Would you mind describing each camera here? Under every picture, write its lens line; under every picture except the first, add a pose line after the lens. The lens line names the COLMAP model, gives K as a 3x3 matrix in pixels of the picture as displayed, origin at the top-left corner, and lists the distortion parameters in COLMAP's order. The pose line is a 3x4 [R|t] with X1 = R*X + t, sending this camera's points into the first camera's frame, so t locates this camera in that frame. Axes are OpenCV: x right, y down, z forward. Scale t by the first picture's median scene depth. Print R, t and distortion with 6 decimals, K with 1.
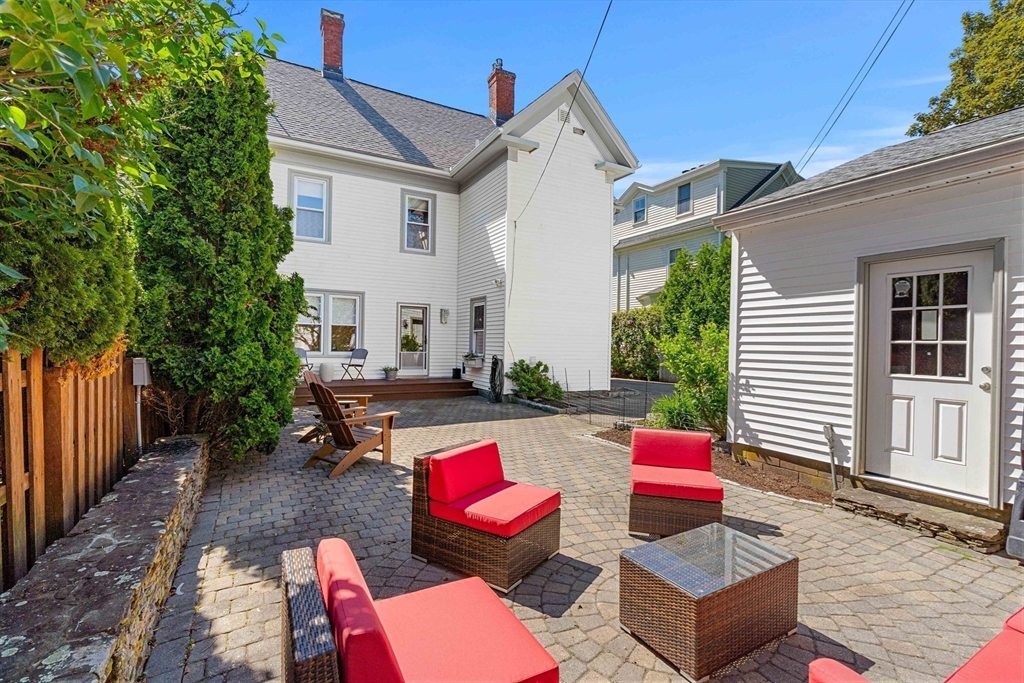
lens RADIAL K [[464.2, 0, 515.3], [0, 464.2, 343.1], [0, 0, 1]] dist [-0.004228, 0.000273]
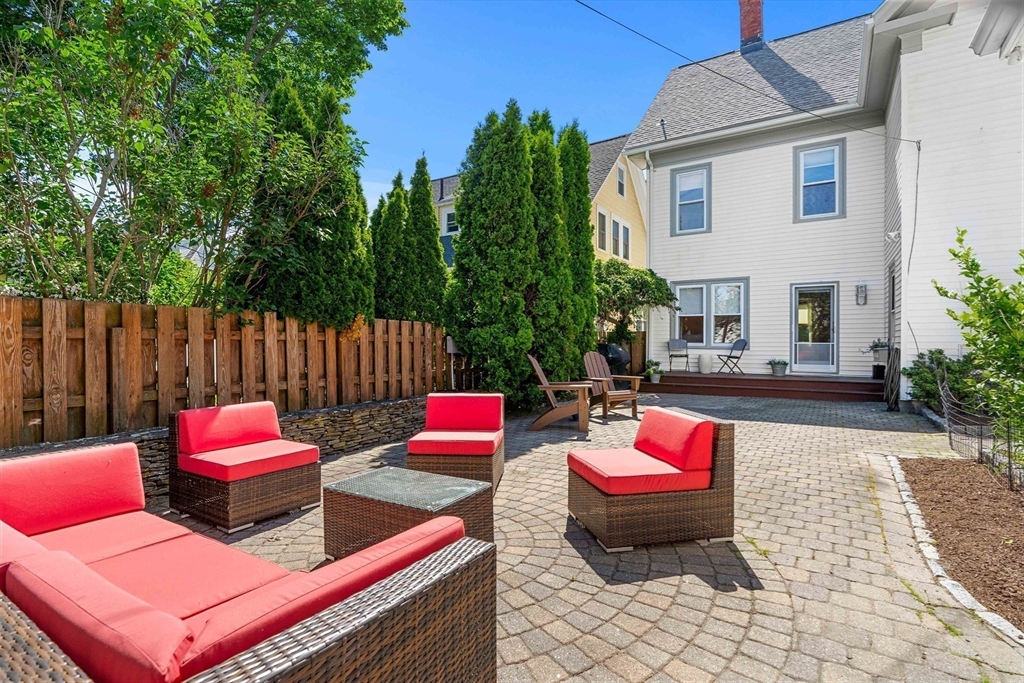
lens RADIAL K [[497.7, 0, 516.6], [0, 497.7, 346.8], [0, 0, 1]] dist [0.000800, 0.000255]
pose [[0.481064, -0.008073, -0.876648, 0.314599], [0.004416, 0.999967, -0.006786, 0.031550], [0.876674, -0.000607, 0.481084, 0.140545]]
